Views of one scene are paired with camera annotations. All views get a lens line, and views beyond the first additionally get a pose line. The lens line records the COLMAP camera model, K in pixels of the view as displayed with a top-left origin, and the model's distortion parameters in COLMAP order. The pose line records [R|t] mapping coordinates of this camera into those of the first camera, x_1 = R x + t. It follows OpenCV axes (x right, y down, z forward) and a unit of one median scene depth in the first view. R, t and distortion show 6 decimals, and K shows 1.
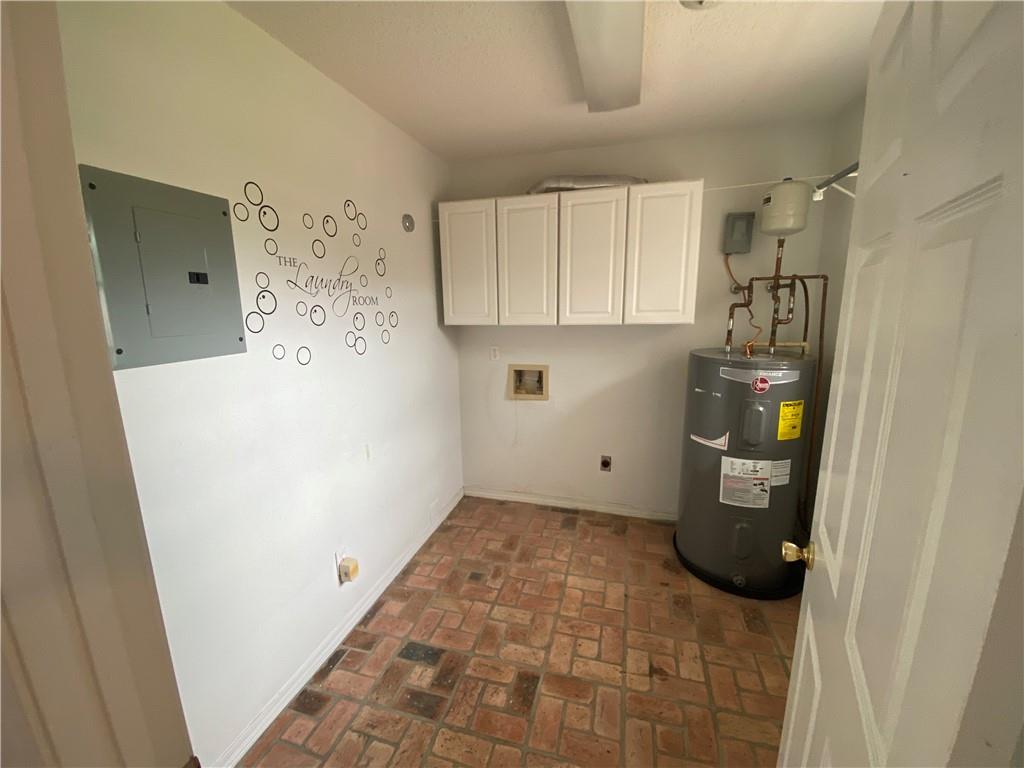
lens RADIAL K [[420.7, 0, 513.3], [0, 420.7, 383.0], [0, 0, 1]] dist [0.026976, -0.025798]
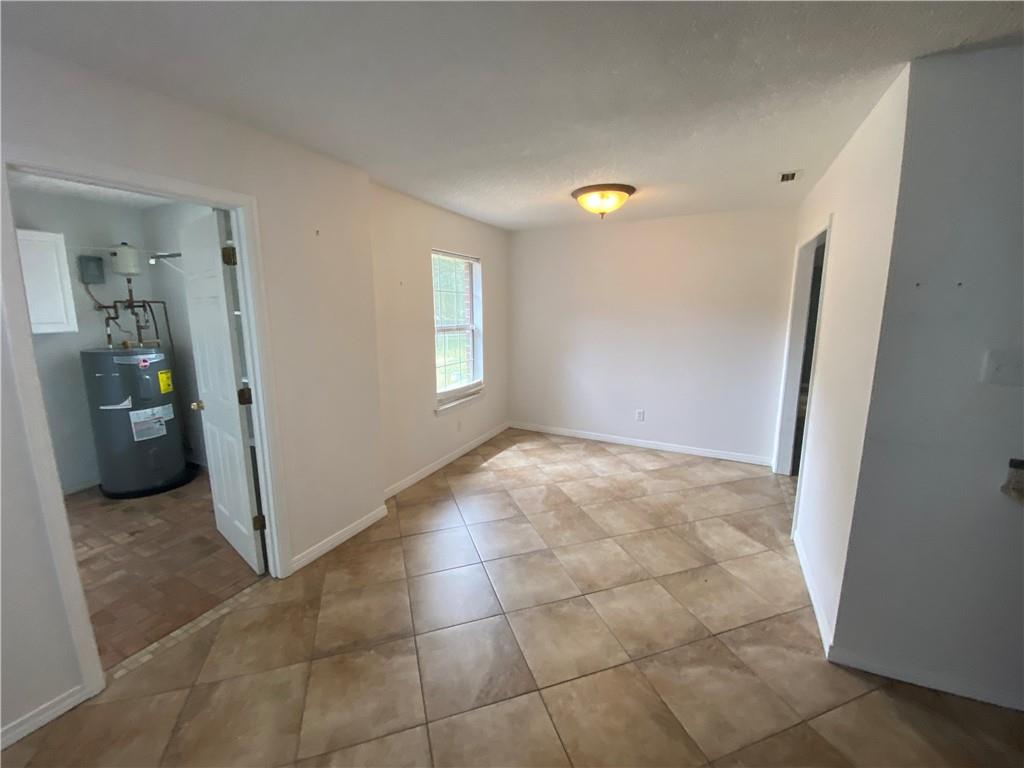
lens RADIAL K [[414.3, 0, 508.3], [0, 414.3, 379.1], [0, 0, 1]] dist [0.022395, -0.024273]
pose [[0.195036, -0.146889, 0.969734, -0.715769], [0.191214, 0.975444, 0.109296, 0.152425], [-0.961976, 0.164110, 0.218334, -0.724937]]
